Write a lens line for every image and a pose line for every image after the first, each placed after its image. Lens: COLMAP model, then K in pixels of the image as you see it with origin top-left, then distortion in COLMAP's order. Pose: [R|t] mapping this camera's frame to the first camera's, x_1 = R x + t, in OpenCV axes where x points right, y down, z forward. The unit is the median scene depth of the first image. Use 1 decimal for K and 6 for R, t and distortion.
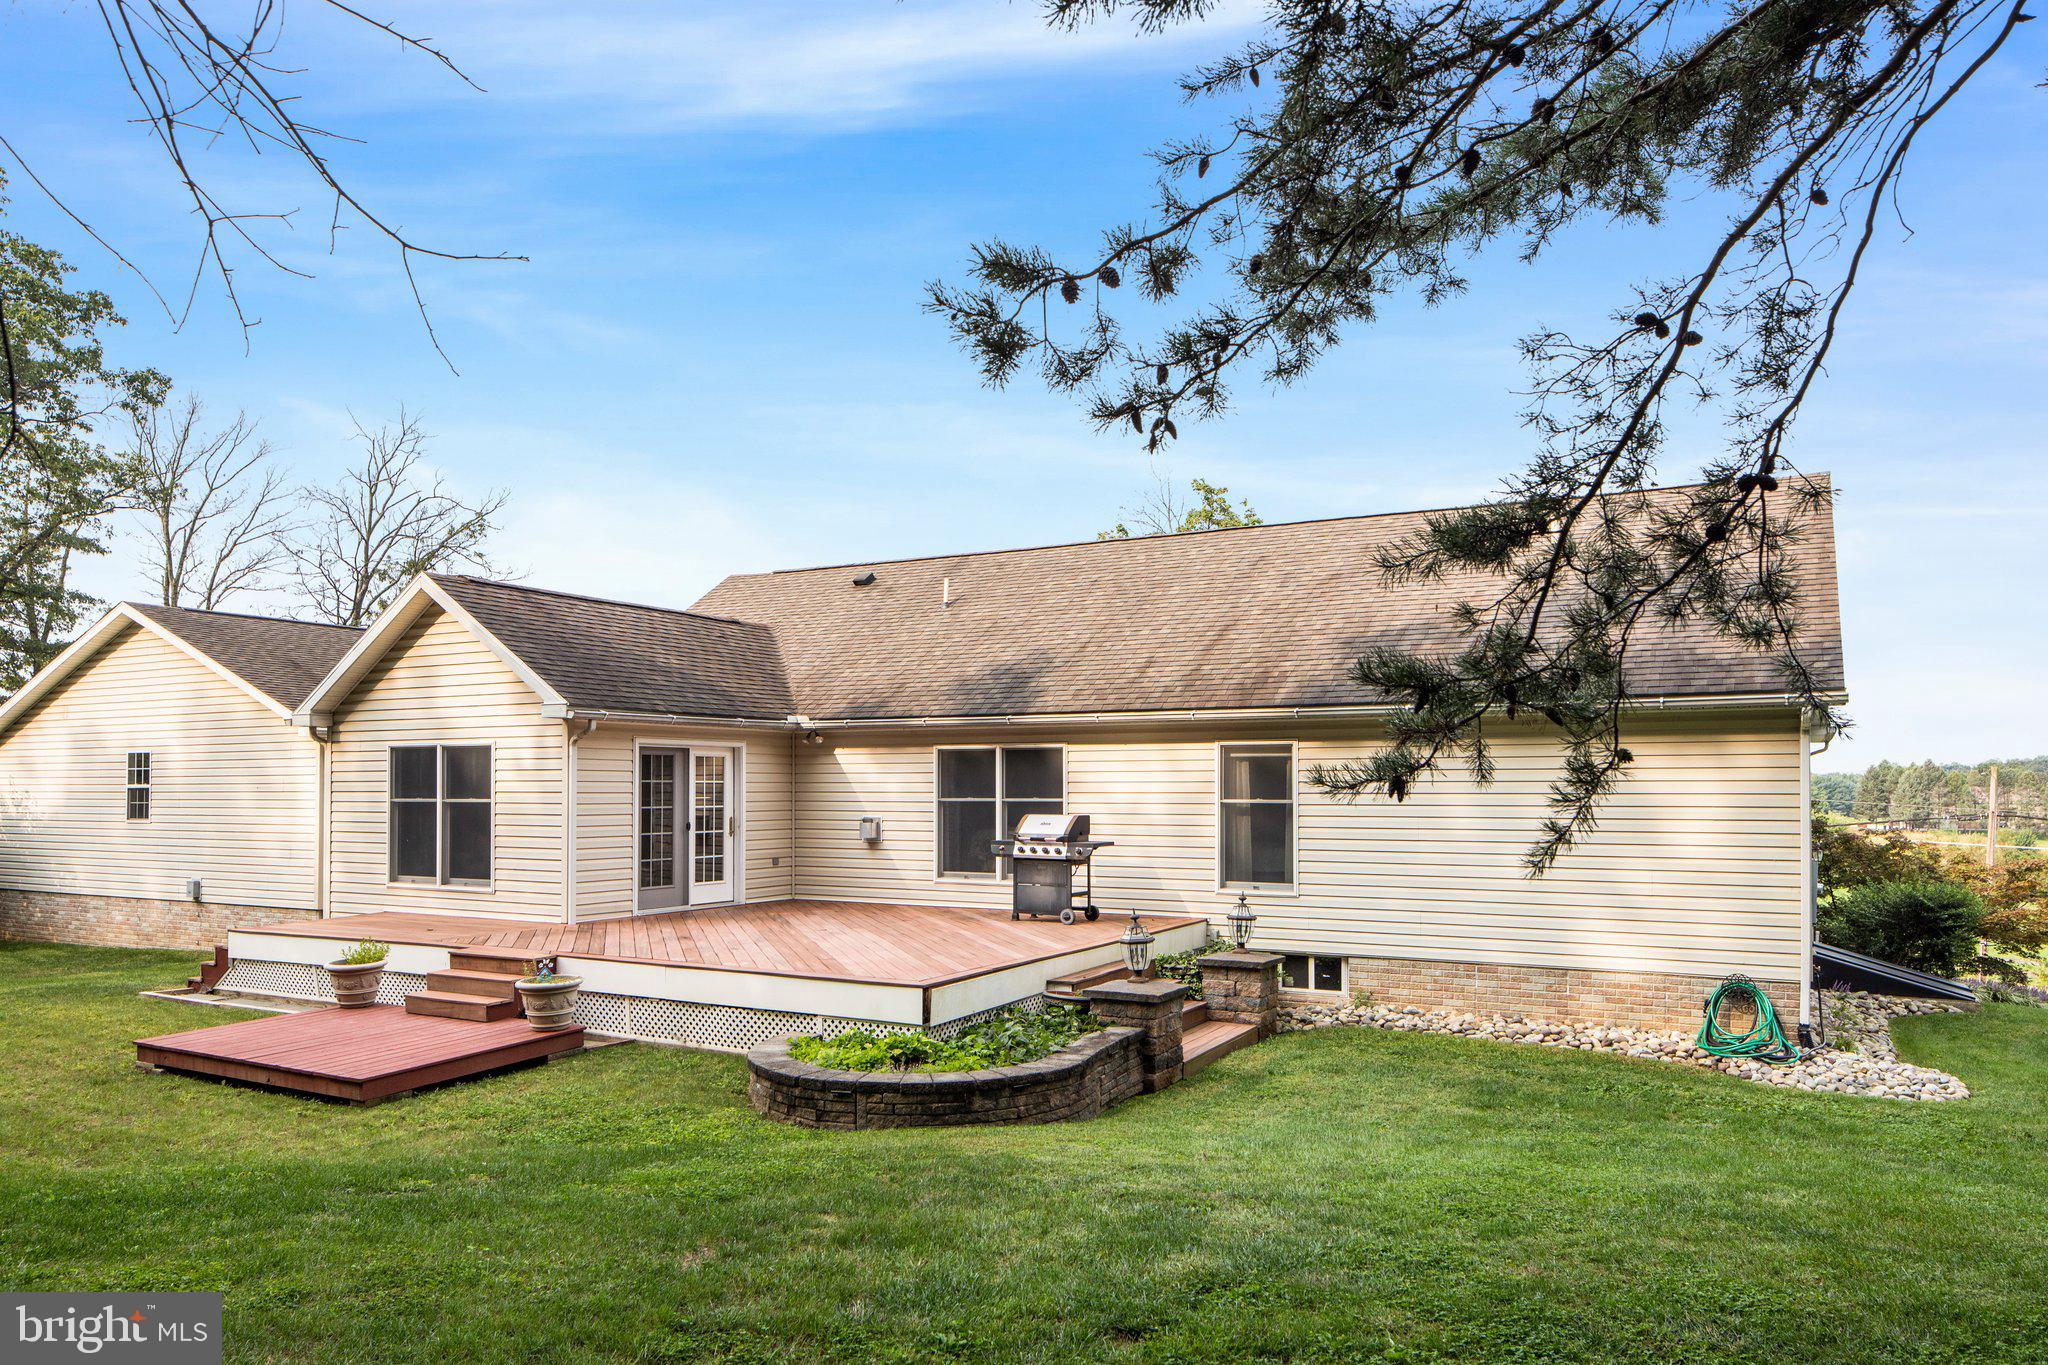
lens RADIAL K [[1389.4, 0, 1038.6], [0, 1389.4, 692.5], [0, 0, 1]] dist [-0.010798, 0.003002]
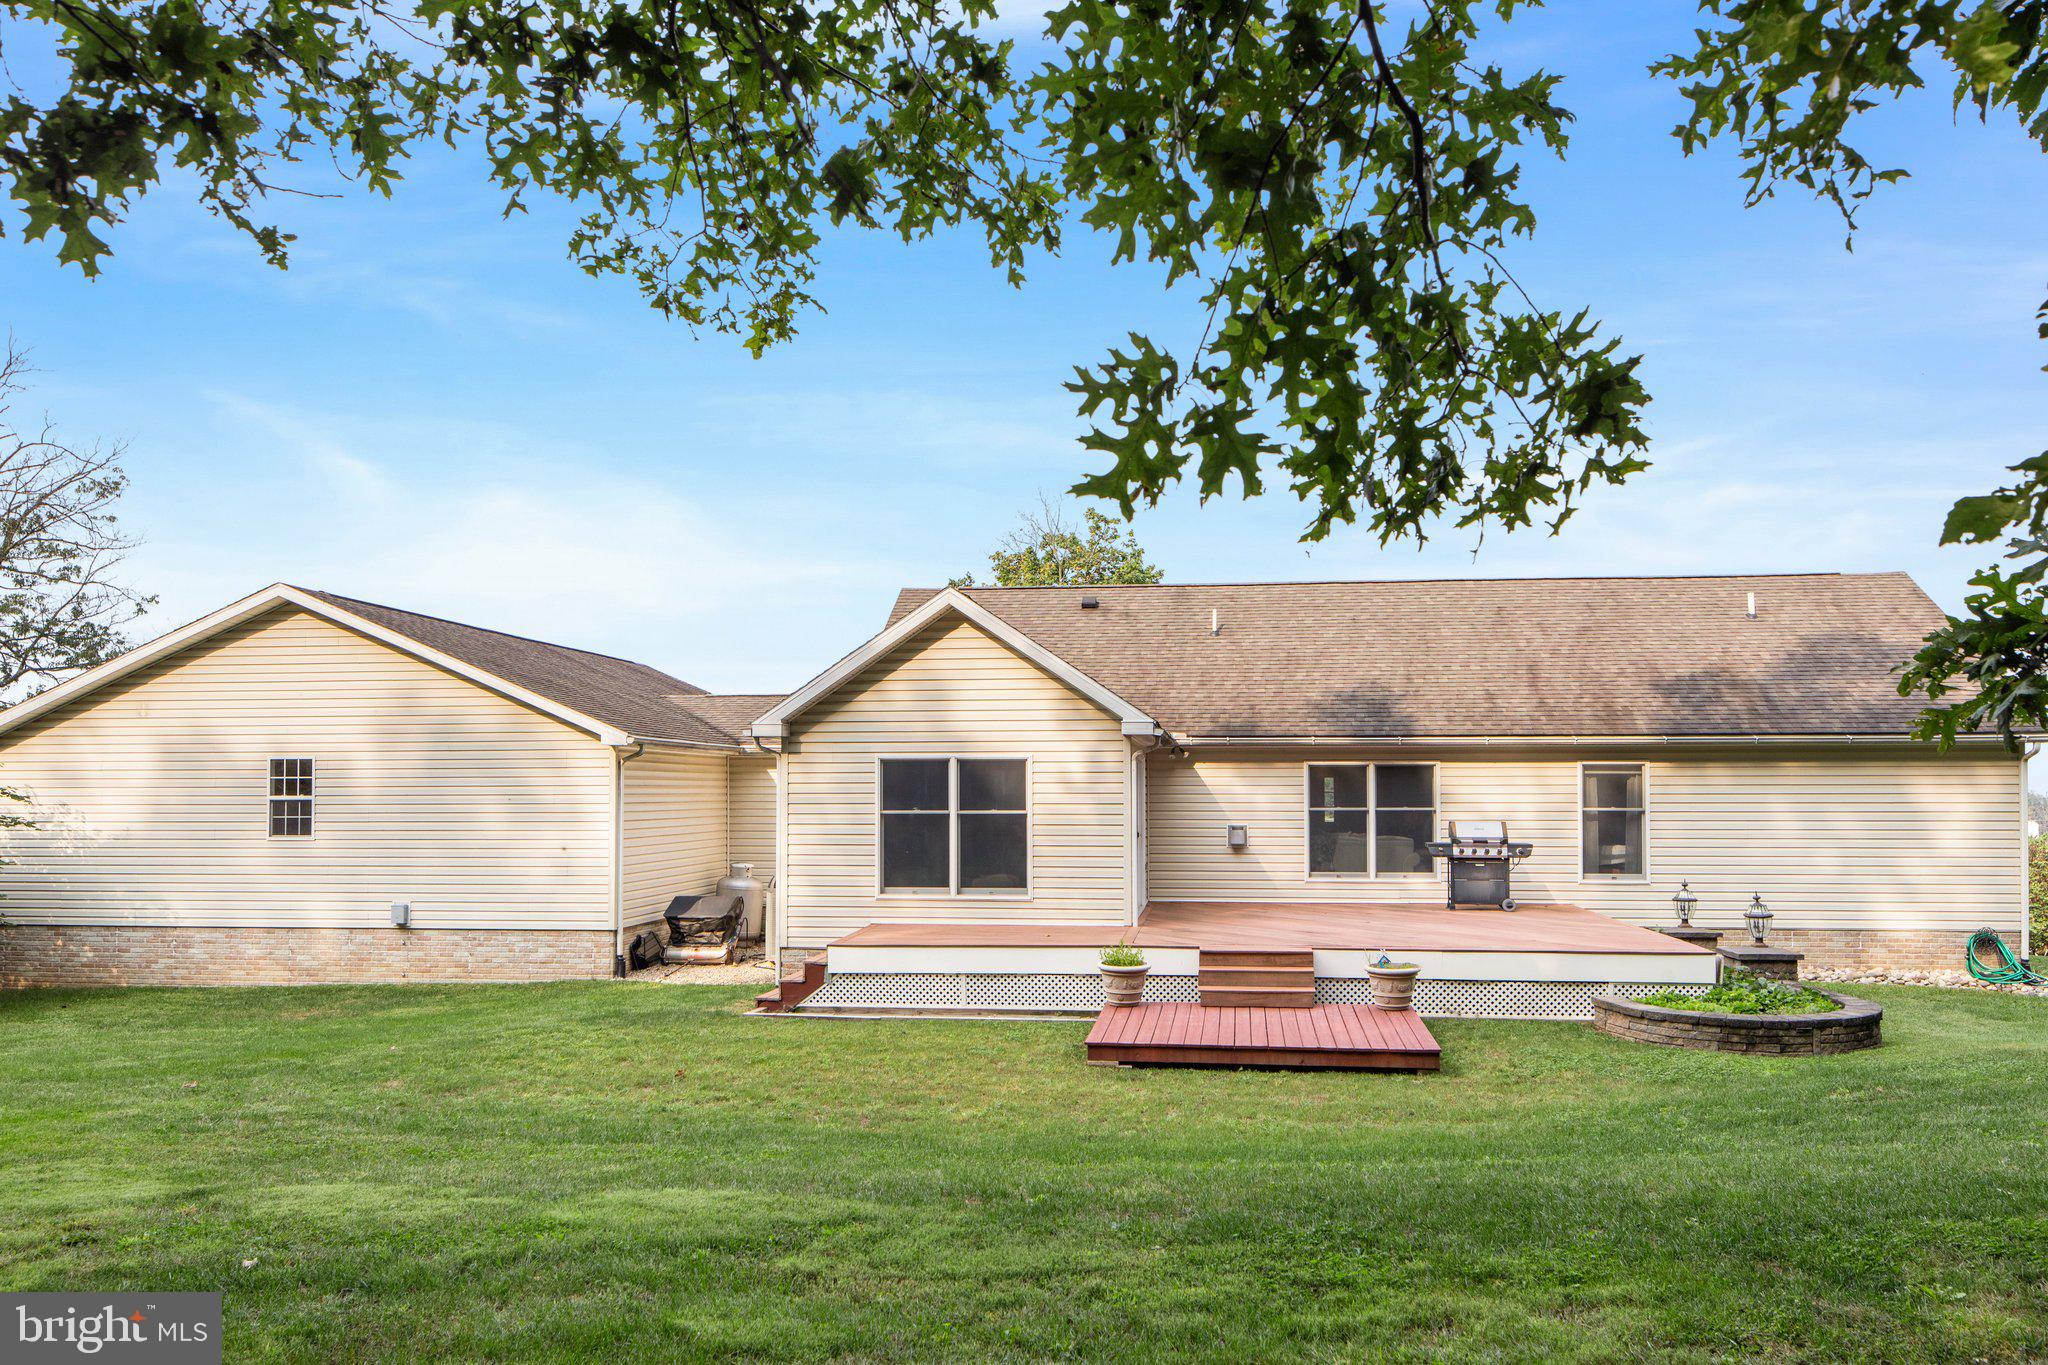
lens RADIAL K [[1389.4, 0, 1036.6], [0, 1389.4, 680.6], [0, 0, 1]] dist [-0.010798, 0.003002]
pose [[0.925679, 0.031439, 0.377000, -0.750676], [-0.025317, 0.999455, -0.021183, 0.001294], [-0.377461, 0.010064, 0.925971, 0.027909]]
